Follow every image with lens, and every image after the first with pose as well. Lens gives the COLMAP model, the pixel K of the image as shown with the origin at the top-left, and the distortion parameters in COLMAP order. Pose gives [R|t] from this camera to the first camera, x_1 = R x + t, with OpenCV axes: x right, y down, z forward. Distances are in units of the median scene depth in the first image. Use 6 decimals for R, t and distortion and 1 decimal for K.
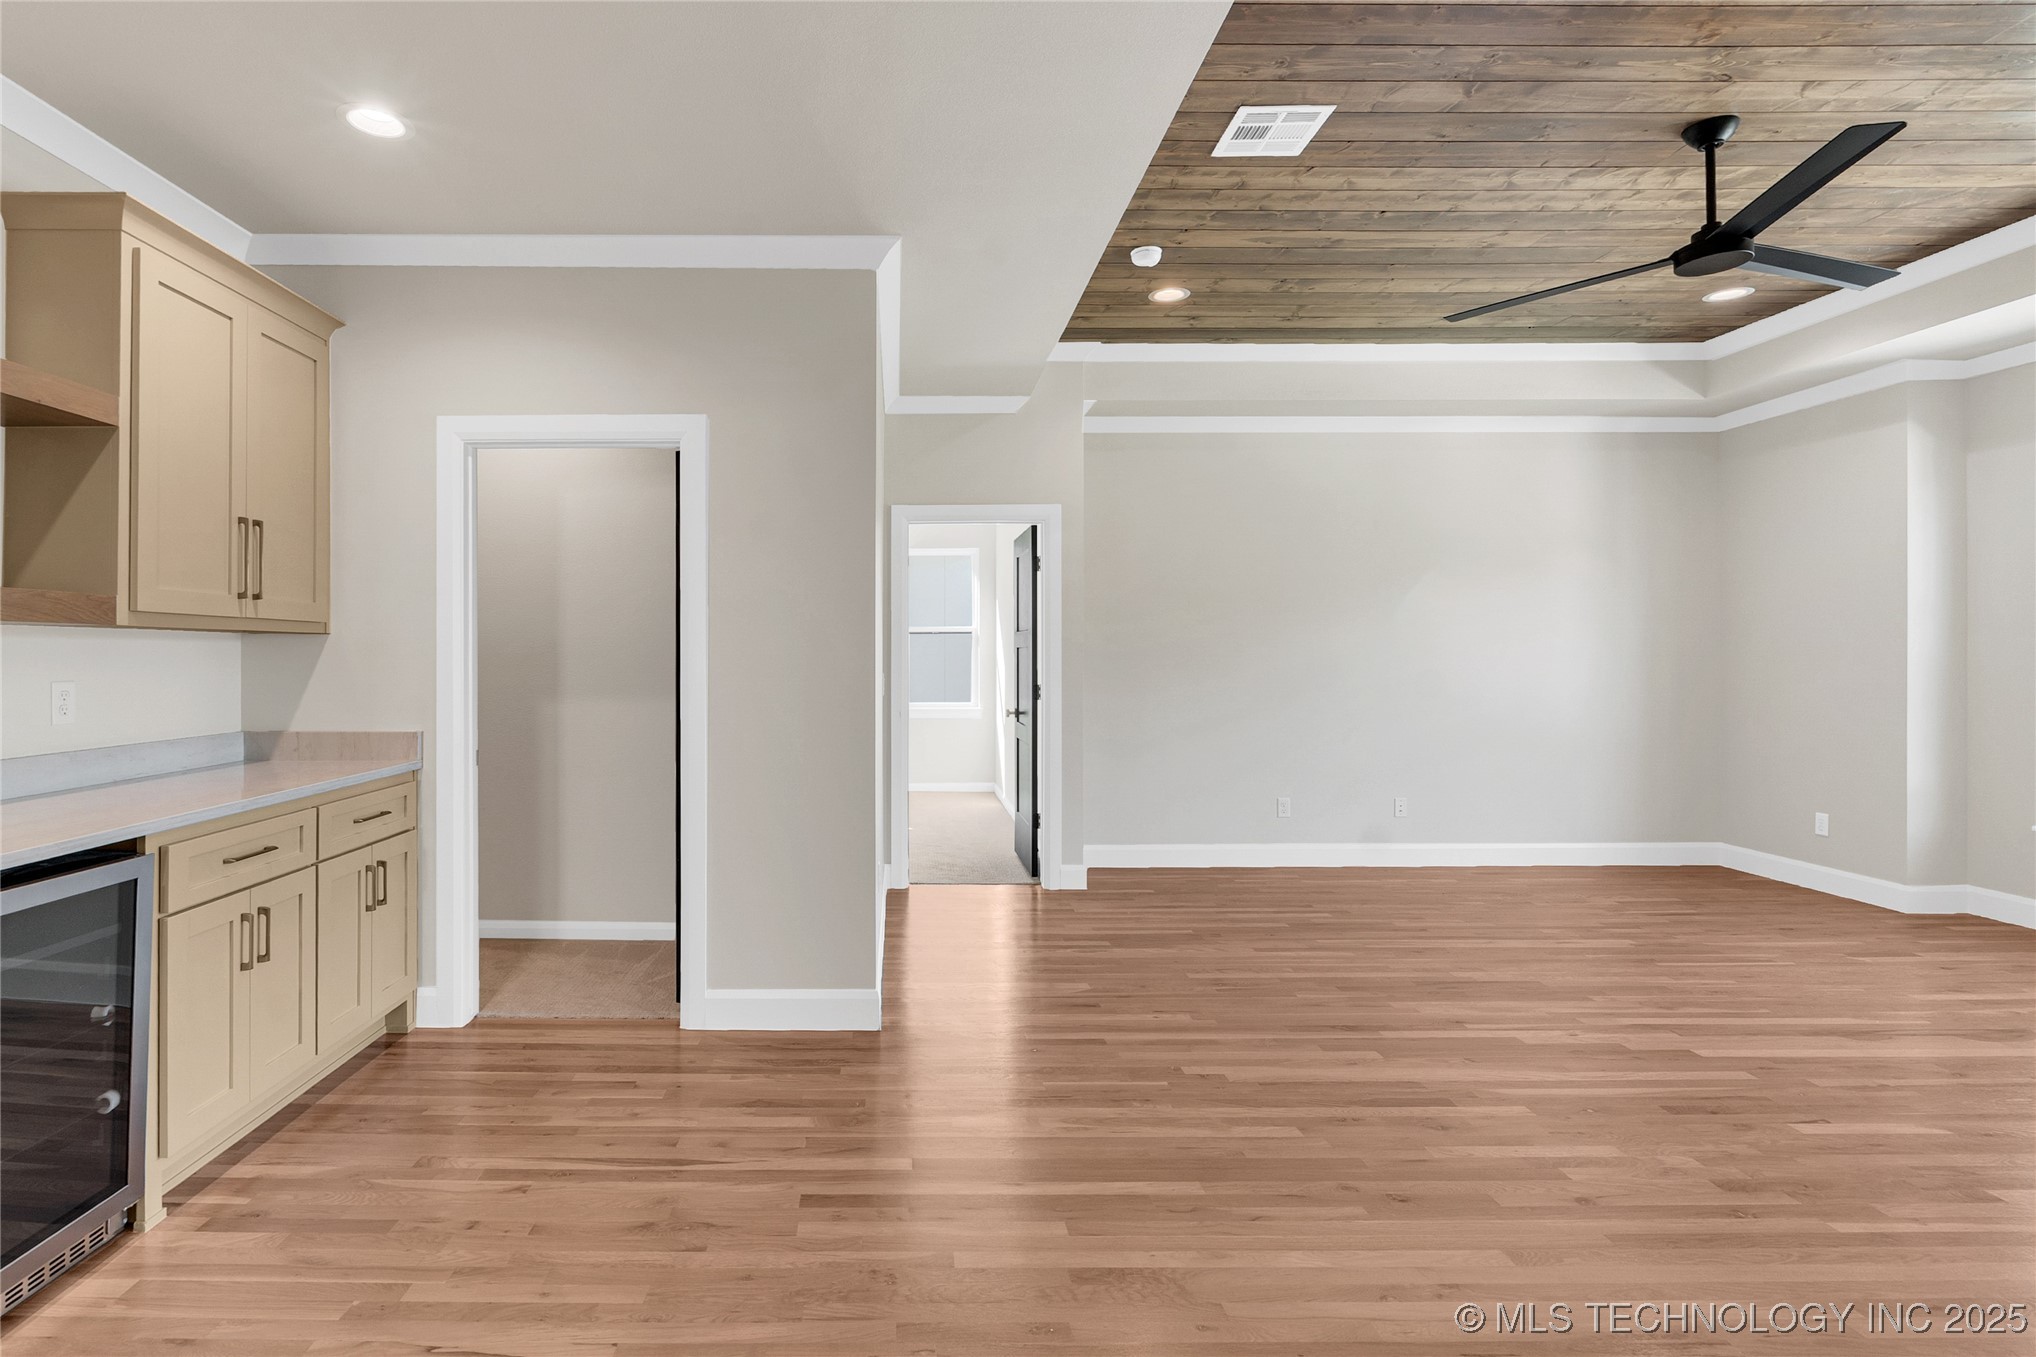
lens RADIAL K [[944.1, 0, 1024.0], [0, 944.1, 668.8], [0, 0, 1]] dist [-0.012418, 0.001872]
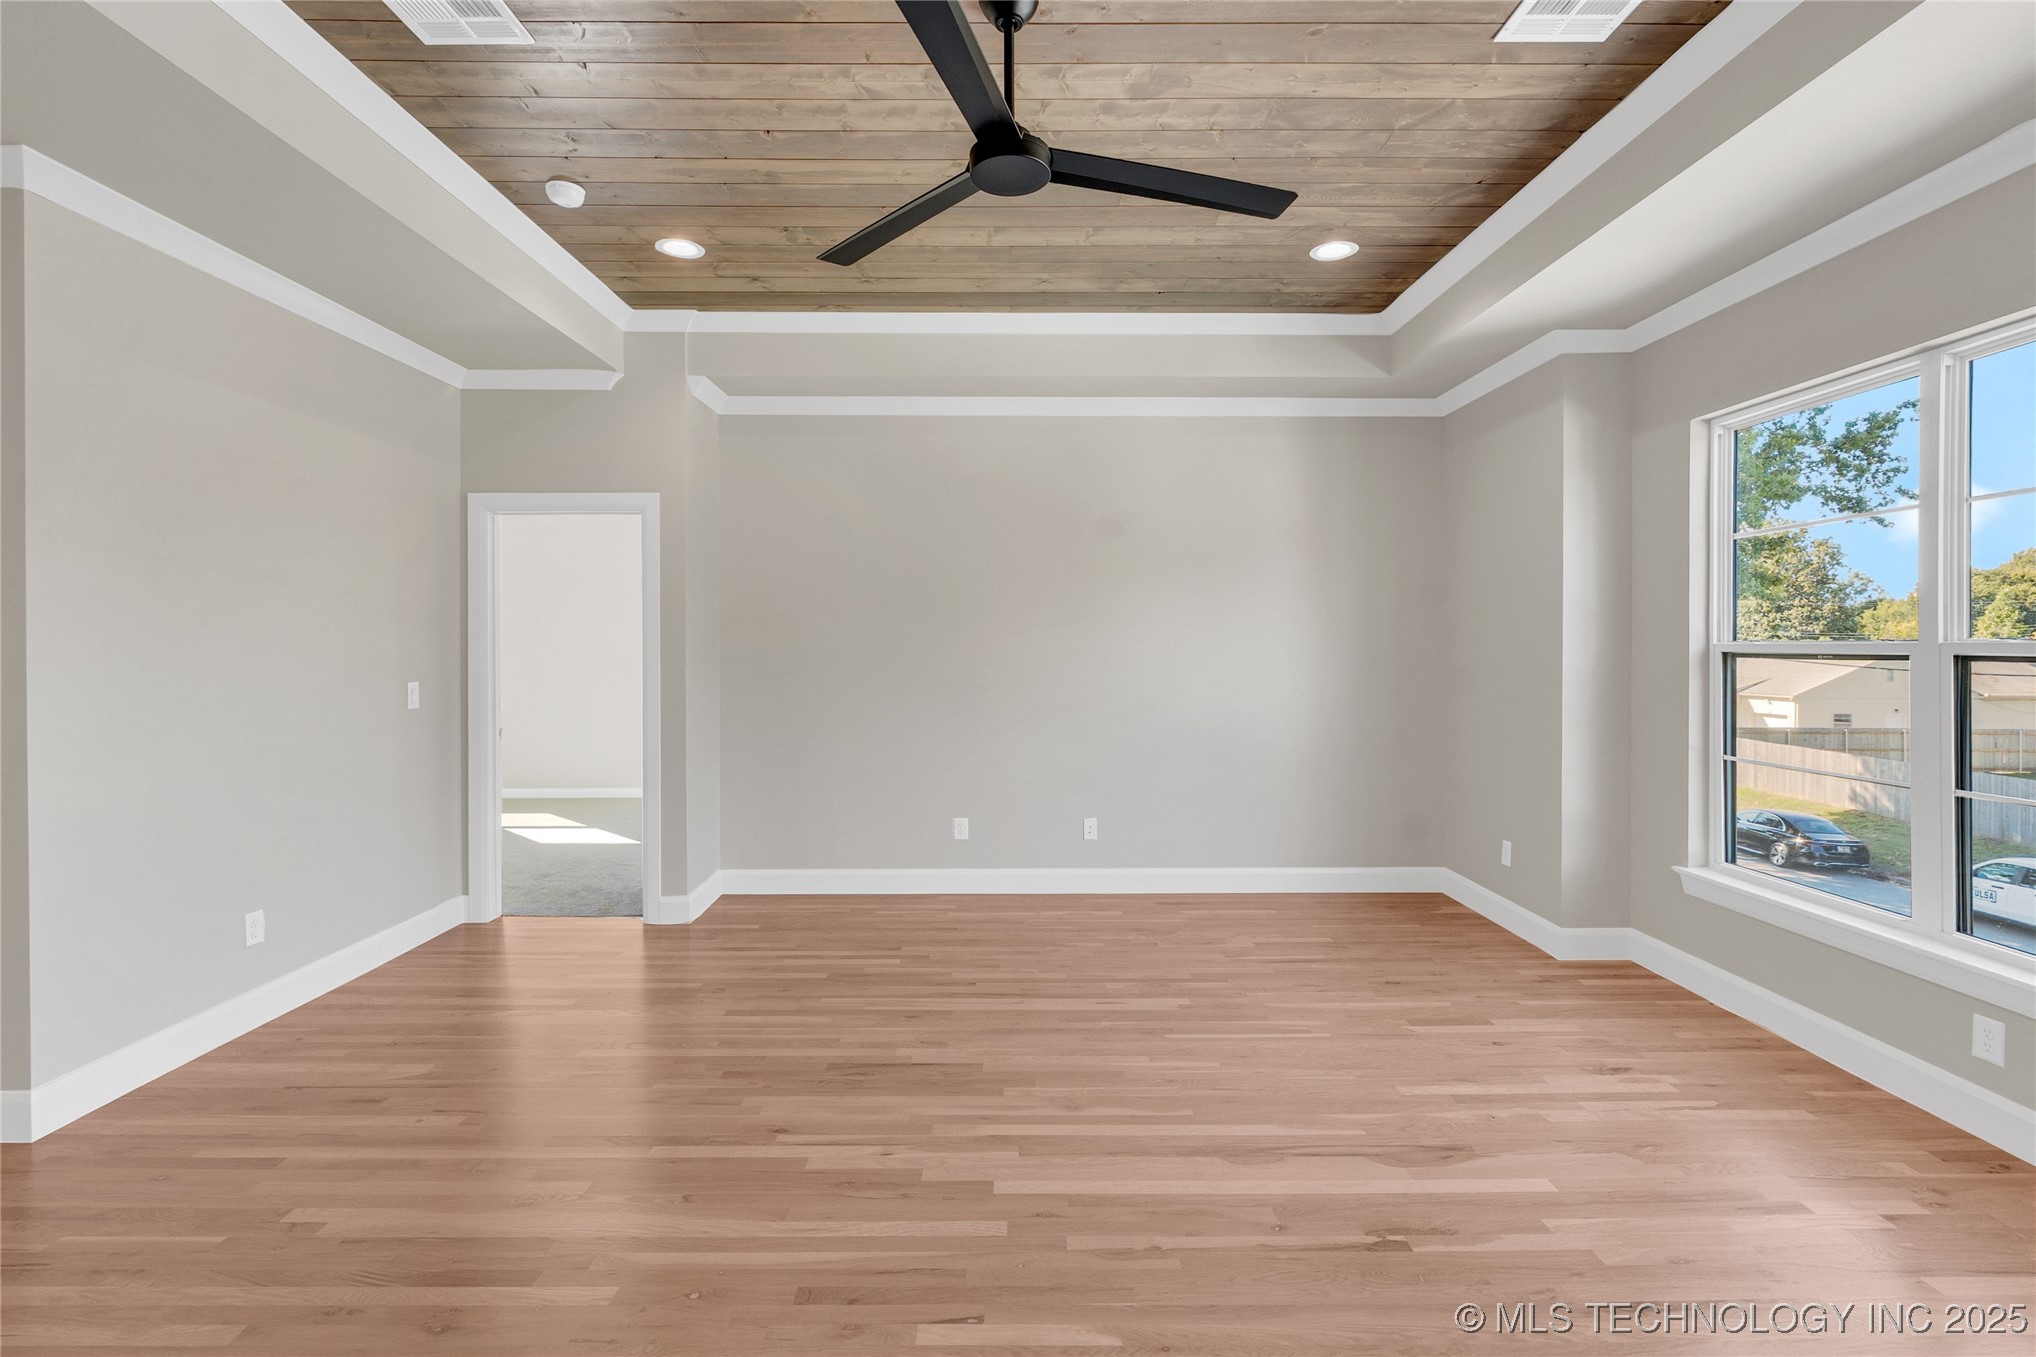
lens RADIAL K [[944.1, 0, 1011.0], [0, 944.1, 659.2], [0, 0, 1]] dist [-0.012418, 0.001872]
pose [[0.999916, 0.001343, 0.012919, 0.484070], [-0.001246, 0.999971, -0.007497, -0.014414], [-0.012928, 0.007480, 0.999888, 0.145909]]
